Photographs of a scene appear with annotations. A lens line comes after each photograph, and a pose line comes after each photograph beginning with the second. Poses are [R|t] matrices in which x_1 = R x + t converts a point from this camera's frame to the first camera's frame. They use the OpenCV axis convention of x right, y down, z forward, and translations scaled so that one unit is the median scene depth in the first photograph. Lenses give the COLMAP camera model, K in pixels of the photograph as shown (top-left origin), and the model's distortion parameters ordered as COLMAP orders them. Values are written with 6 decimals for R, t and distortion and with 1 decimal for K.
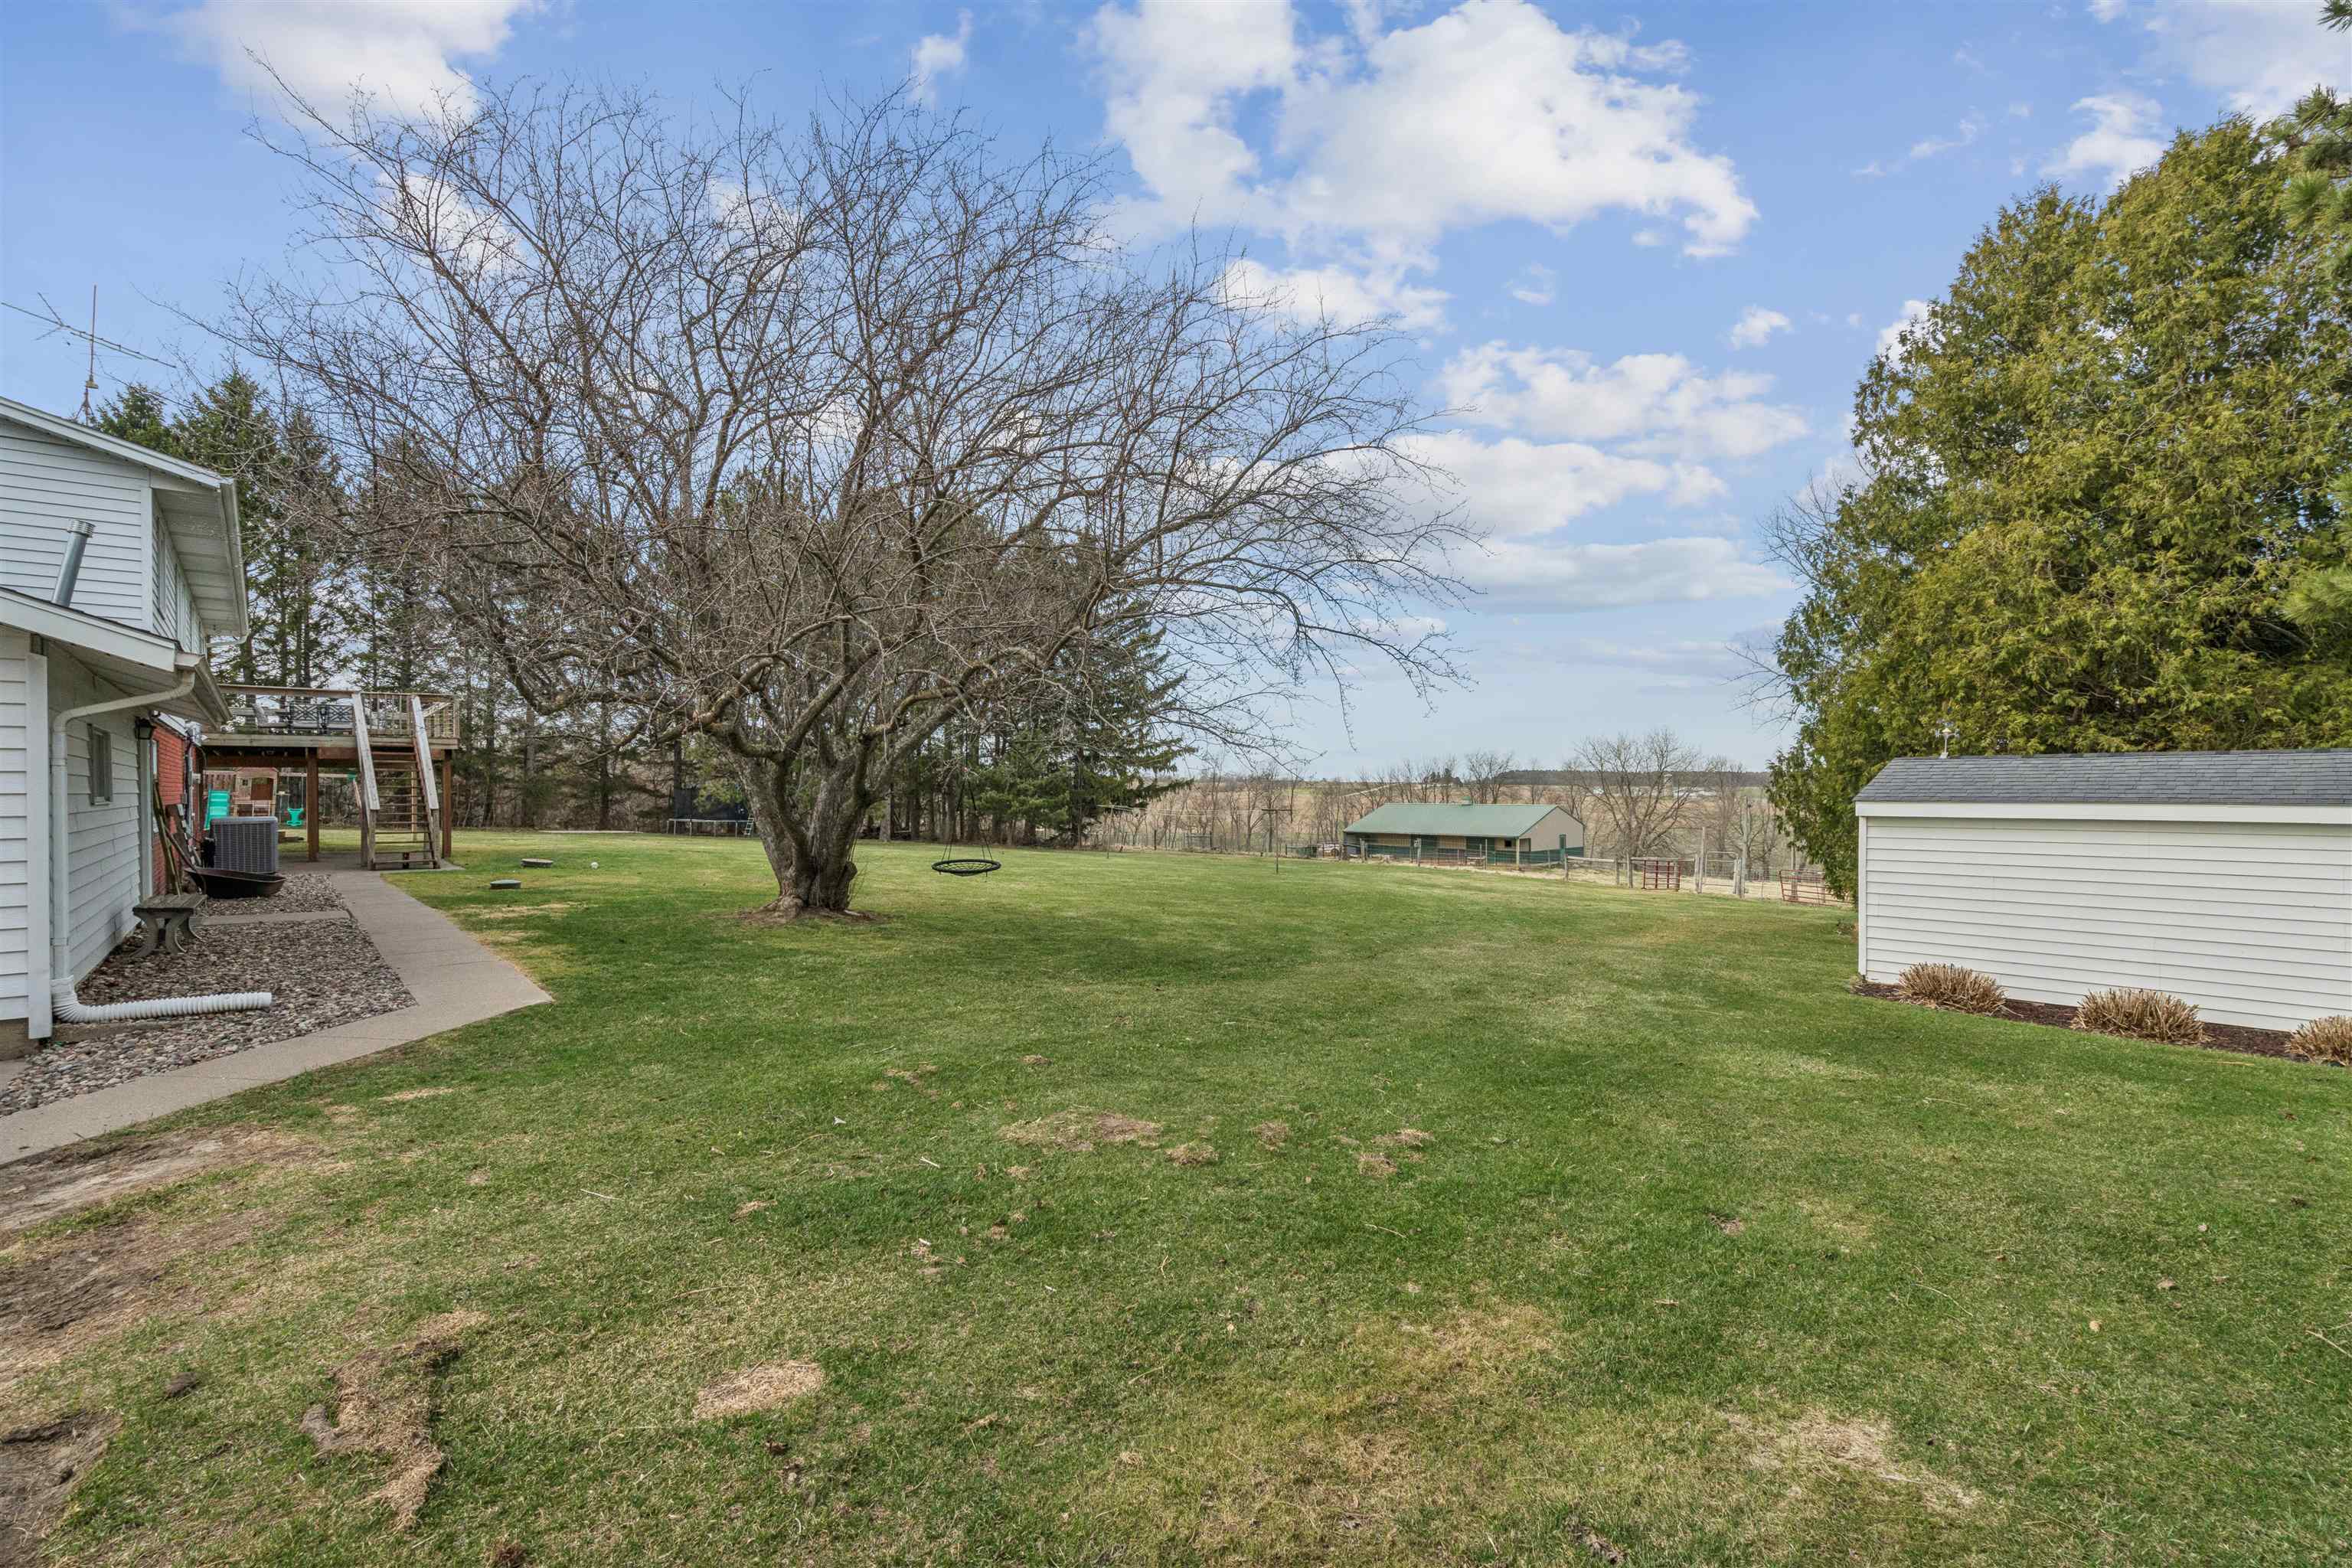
lens RADIAL K [[1098.3, 0, 1177.6], [0, 1098.3, 793.7], [0, 0, 1]] dist [-0.000269, -0.000093]
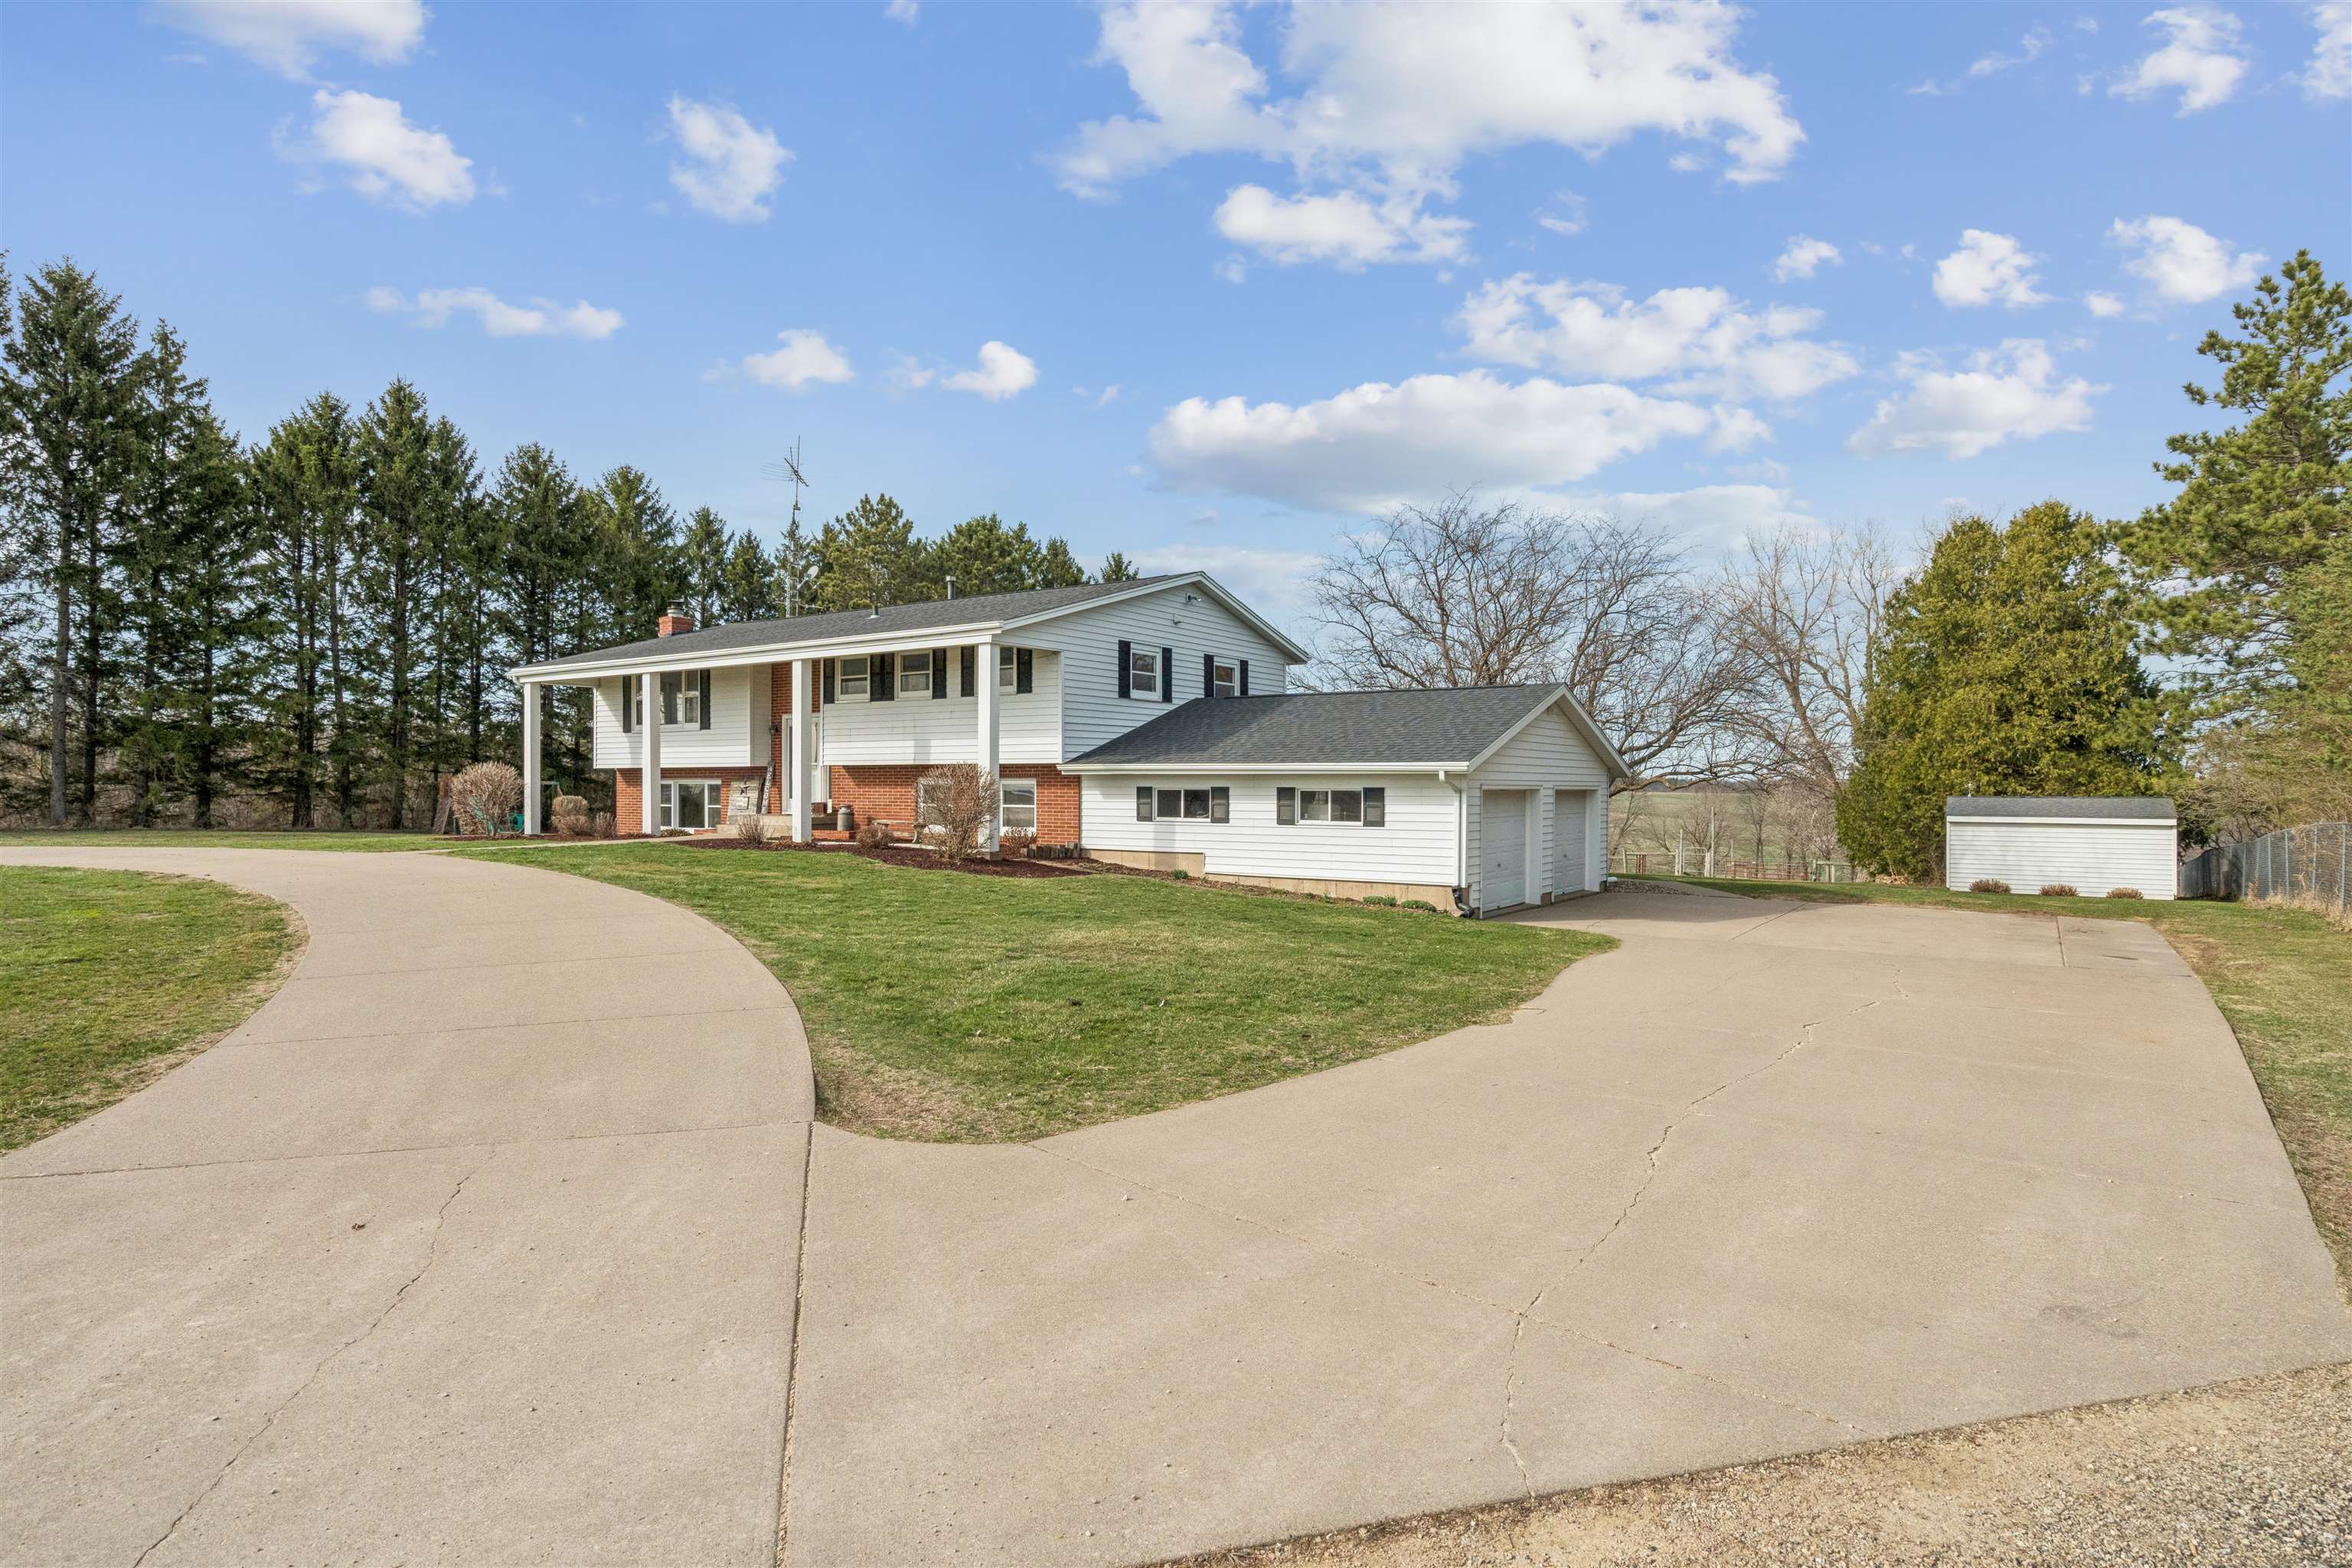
lens RADIAL K [[1311.5, 0, 1172.0], [0, 1311.5, 783.6], [0, 0, 1]] dist [-0.003163, -0.000137]
pose [[0.965582, 0.006905, 0.260009, -1.530930], [-0.006650, 0.999976, -0.001862, -0.039419], [-0.260015, 0.000069, 0.965604, -1.152155]]
